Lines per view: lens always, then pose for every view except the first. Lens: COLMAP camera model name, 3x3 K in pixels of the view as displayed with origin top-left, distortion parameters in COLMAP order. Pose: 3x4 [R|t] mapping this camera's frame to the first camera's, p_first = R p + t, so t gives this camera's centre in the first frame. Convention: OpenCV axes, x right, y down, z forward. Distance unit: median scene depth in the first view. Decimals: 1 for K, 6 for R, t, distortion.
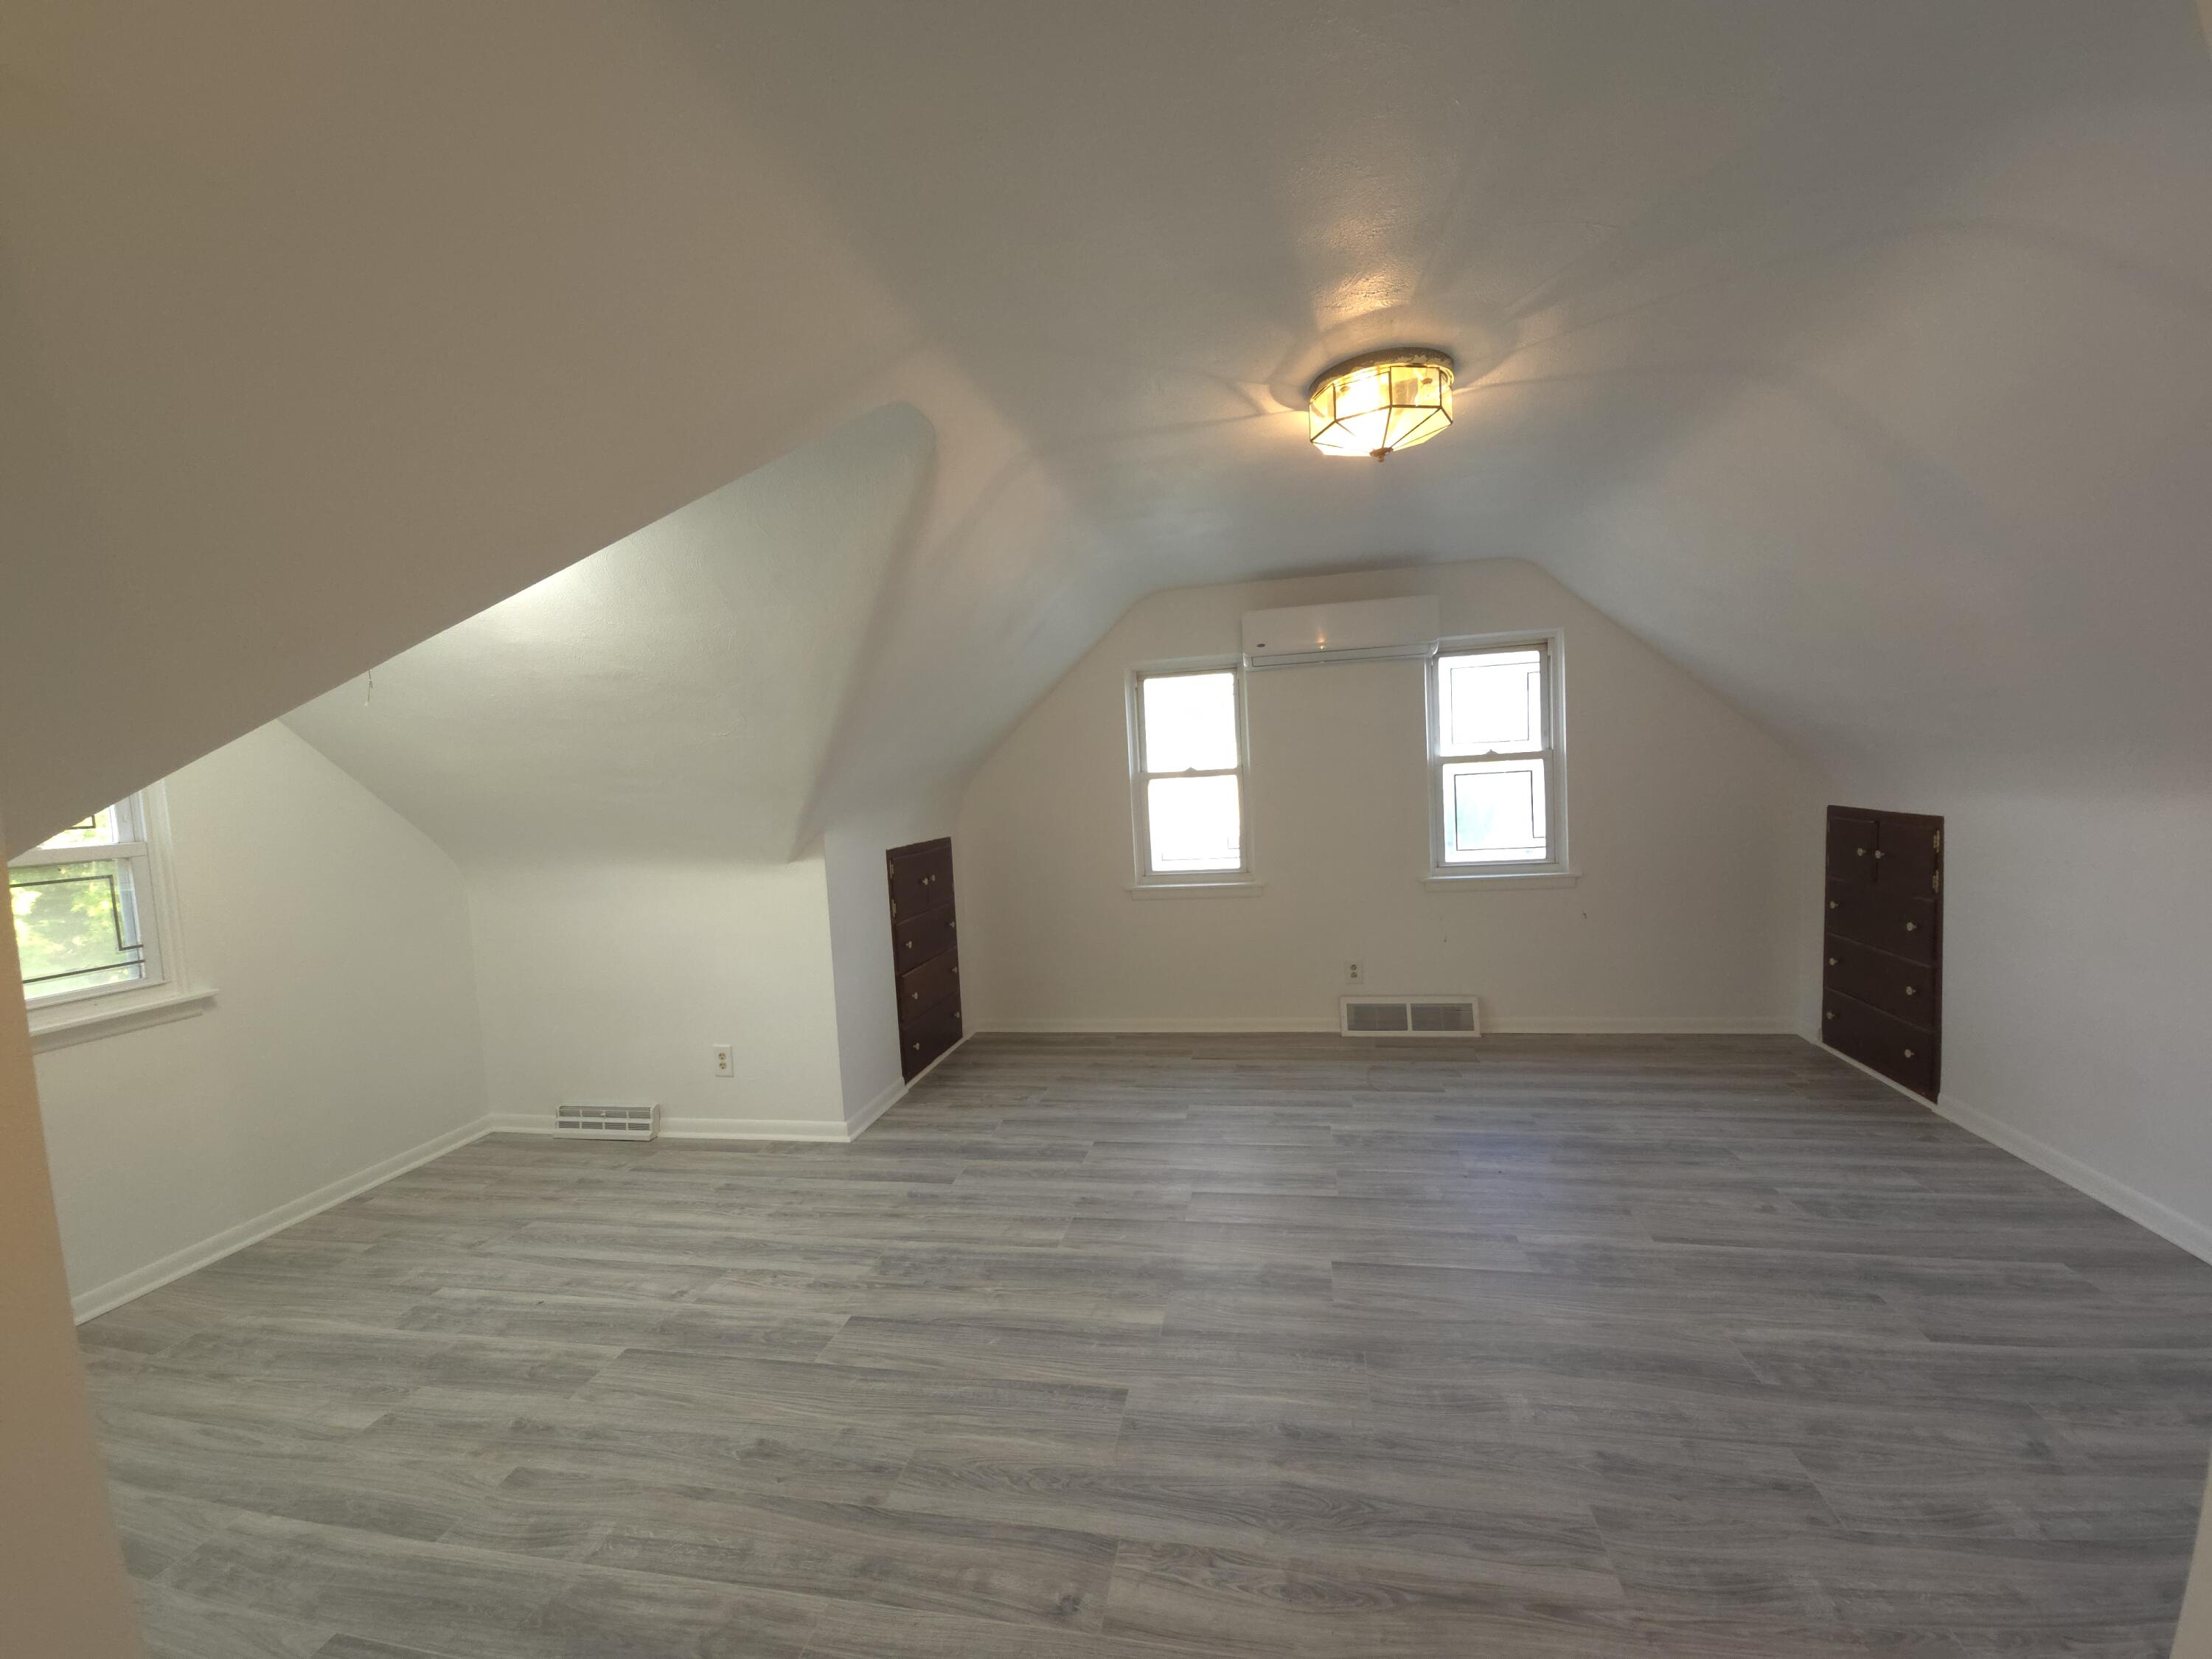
lens RADIAL K [[896.4, 0, 1107.5], [0, 896.4, 836.4], [0, 0, 1]] dist [0.010759, -0.000412]
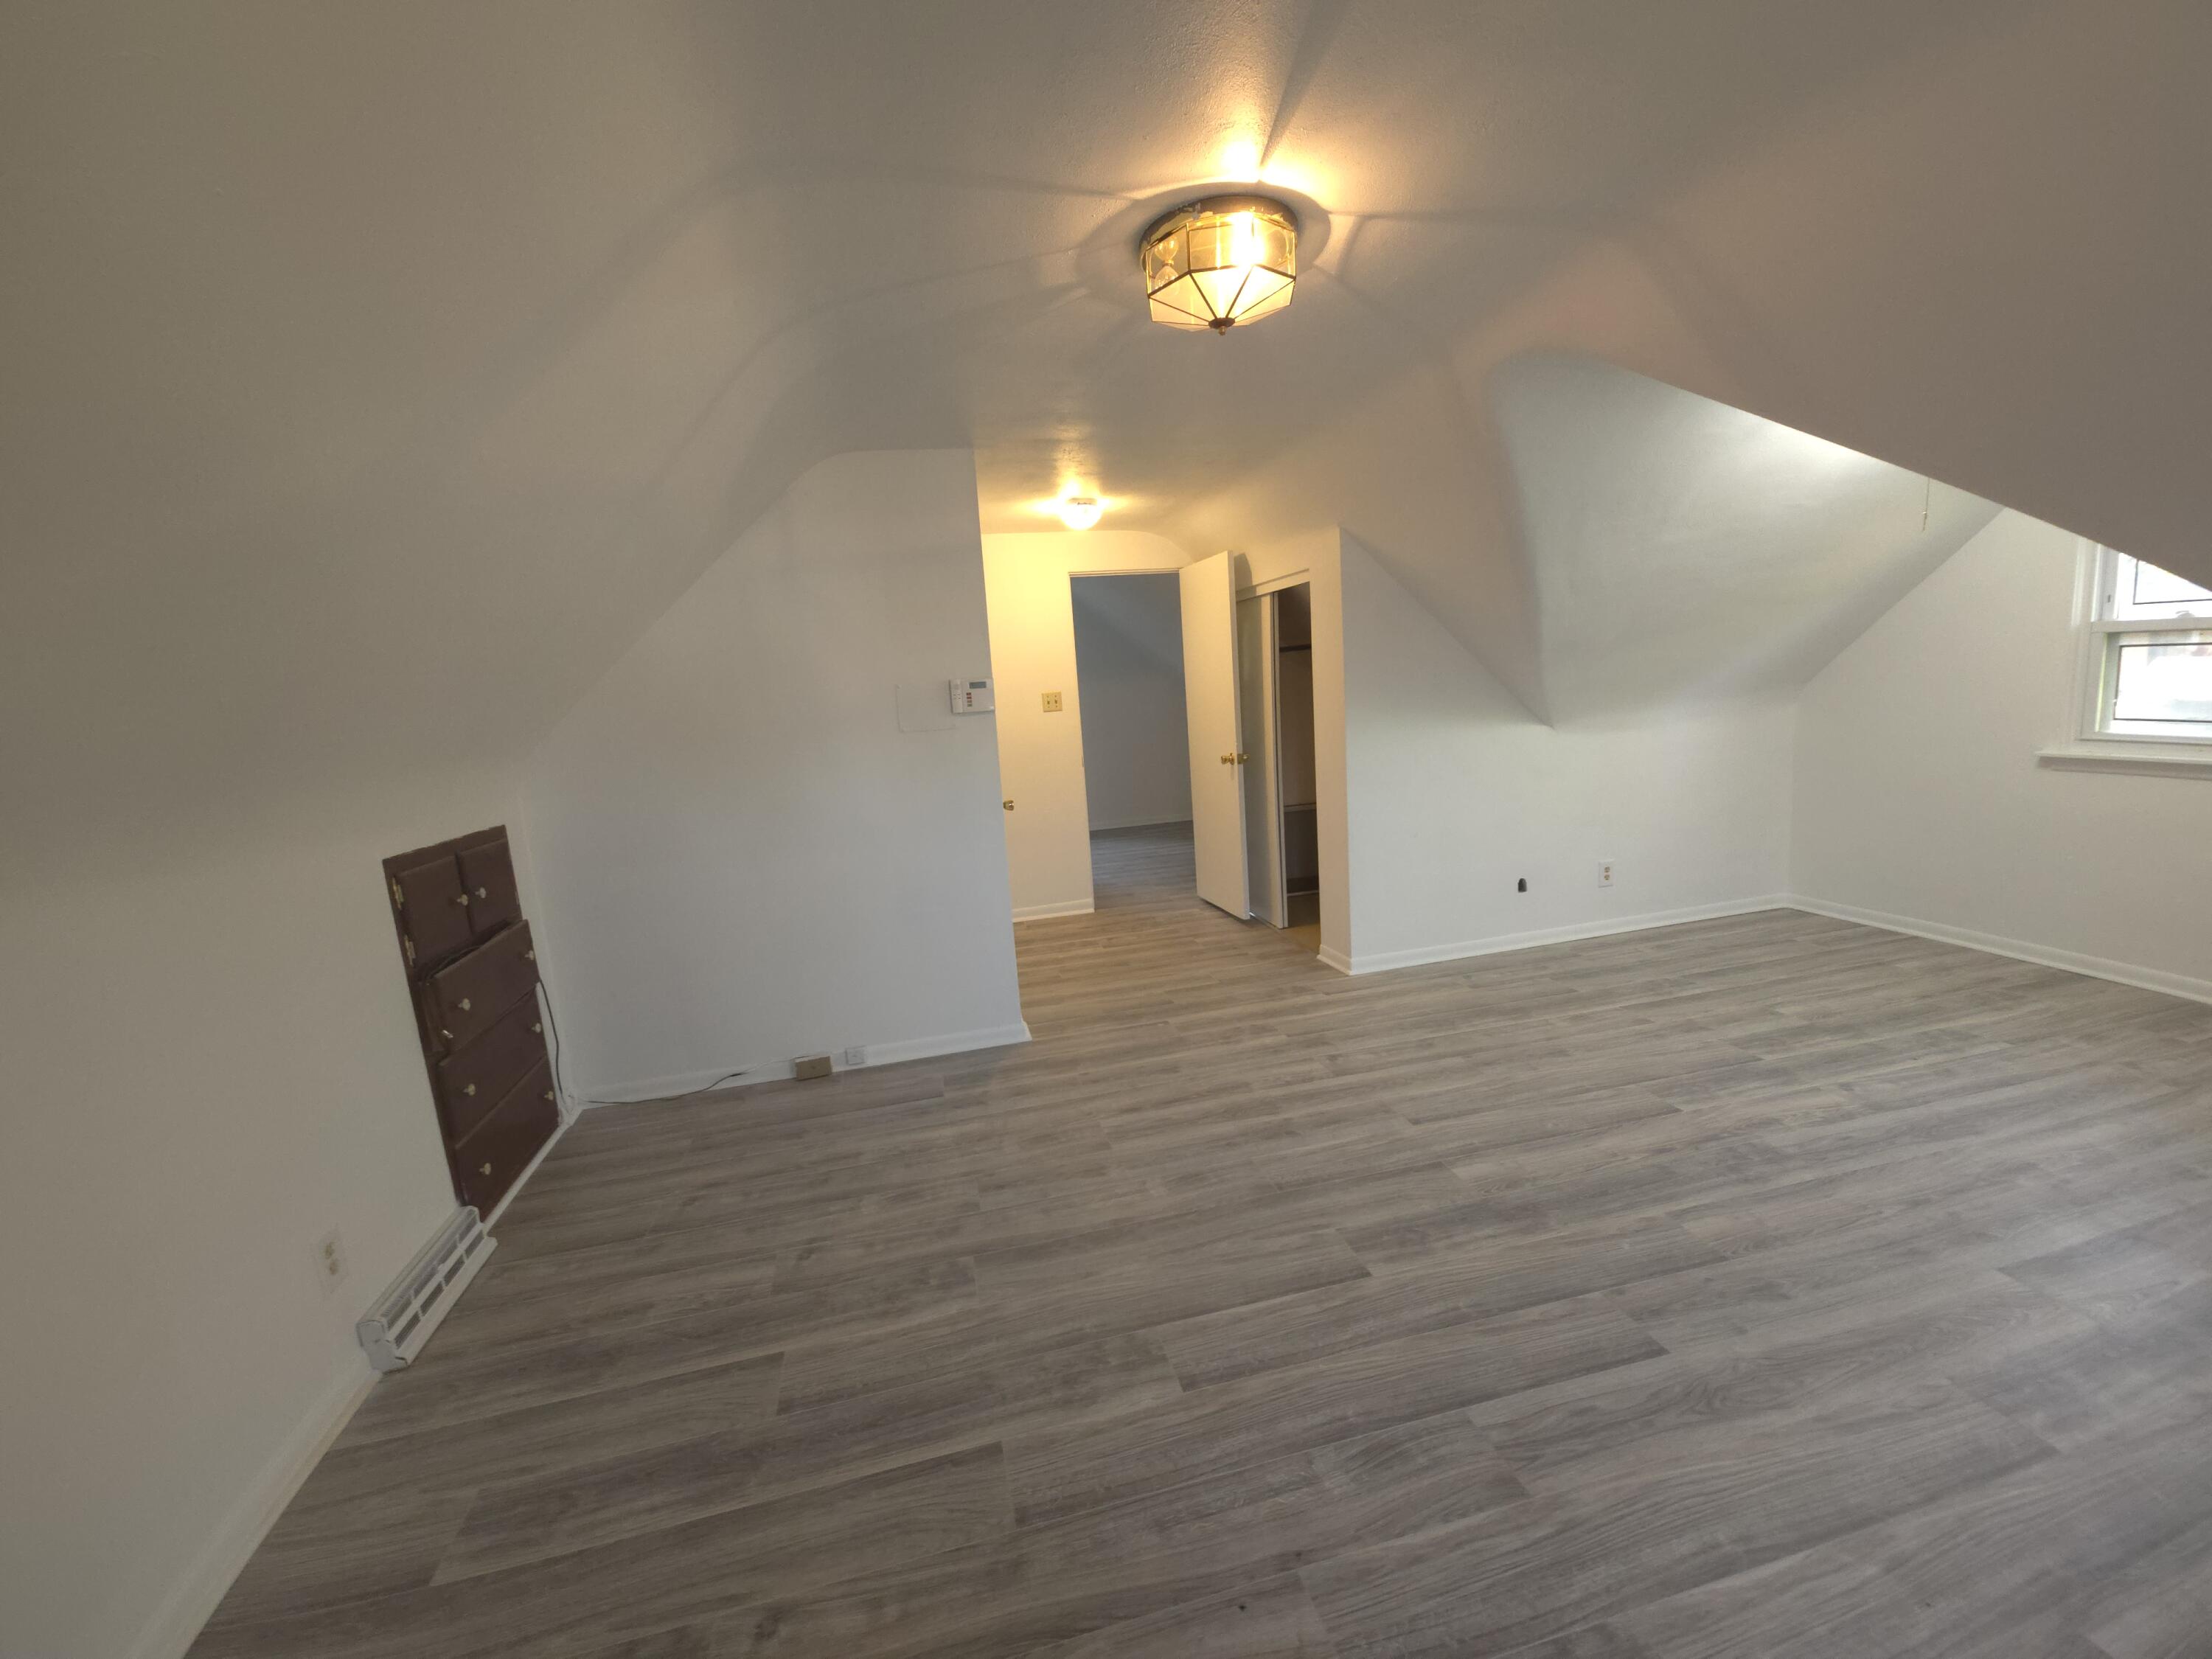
lens RADIAL K [[896.4, 0, 1105.6], [0, 896.4, 829.1], [0, 0, 1]] dist [0.010759, -0.000412]
pose [[-0.898649, 0.184903, -0.397794, 0.778430], [0.091887, 0.966051, 0.241460, -0.157379], [0.428936, 0.180436, -0.885131, 1.672751]]
